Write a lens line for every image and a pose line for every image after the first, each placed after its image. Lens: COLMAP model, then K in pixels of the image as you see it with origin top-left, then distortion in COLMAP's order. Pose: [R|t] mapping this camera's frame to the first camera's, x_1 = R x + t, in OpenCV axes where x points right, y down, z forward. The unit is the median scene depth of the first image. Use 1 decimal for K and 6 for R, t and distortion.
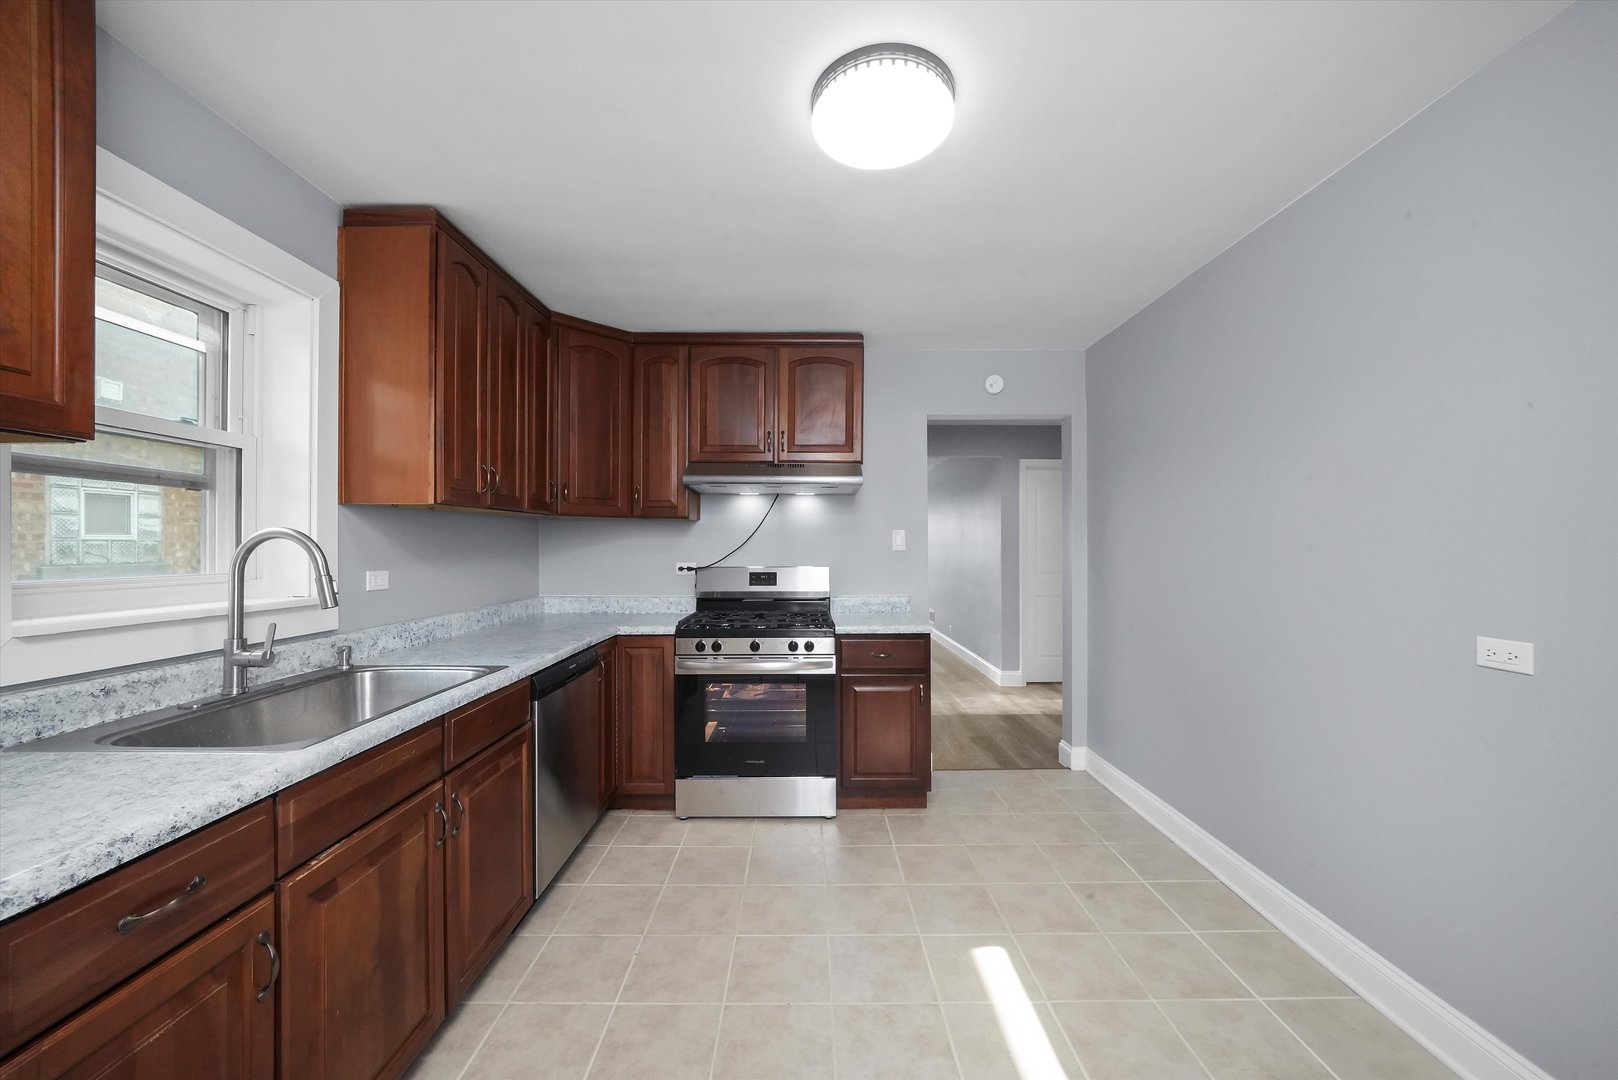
lens RADIAL K [[614.6, 0, 810.3], [0, 614.6, 546.3], [0, 0, 1]] dist [-0.001860, 0.000079]
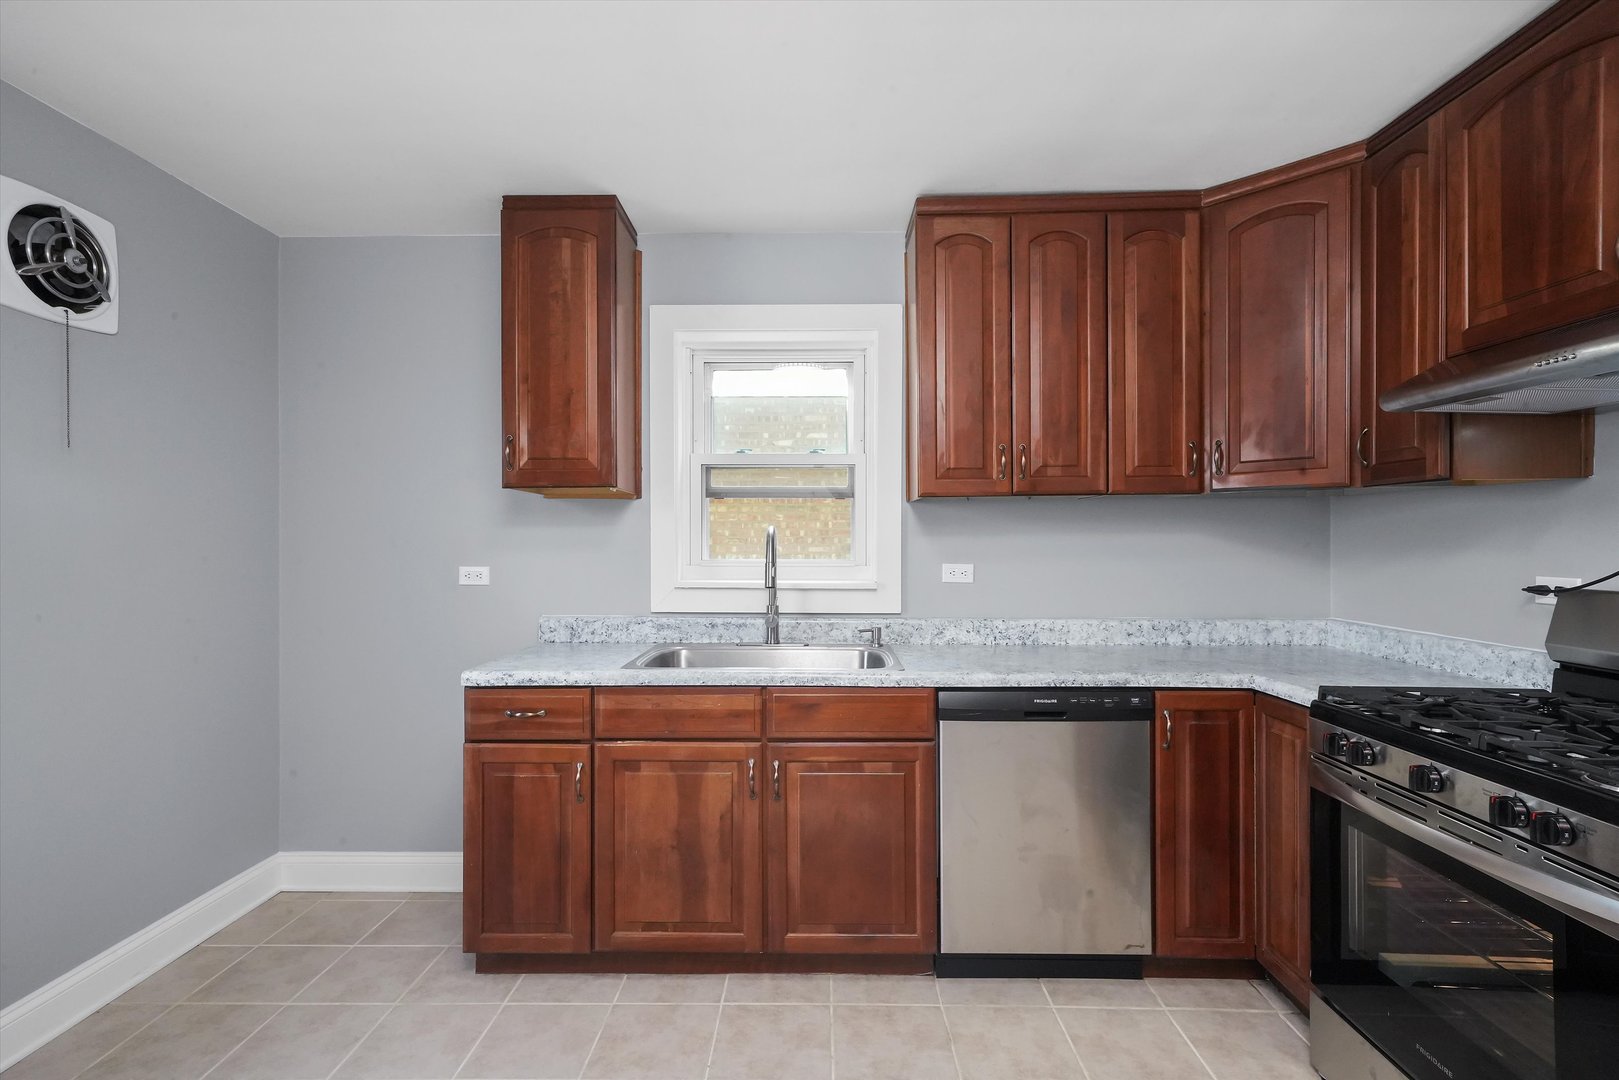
lens RADIAL K [[774.1, 0, 811.6], [0, 774.1, 542.8], [0, 0, 1]] dist [0.017535, -0.000264]
pose [[-0.019462, 0.004051, -0.999802, 0.446694], [0.000787, 0.999992, 0.004036, -0.000284], [0.999810, -0.000708, -0.019465, 0.589354]]
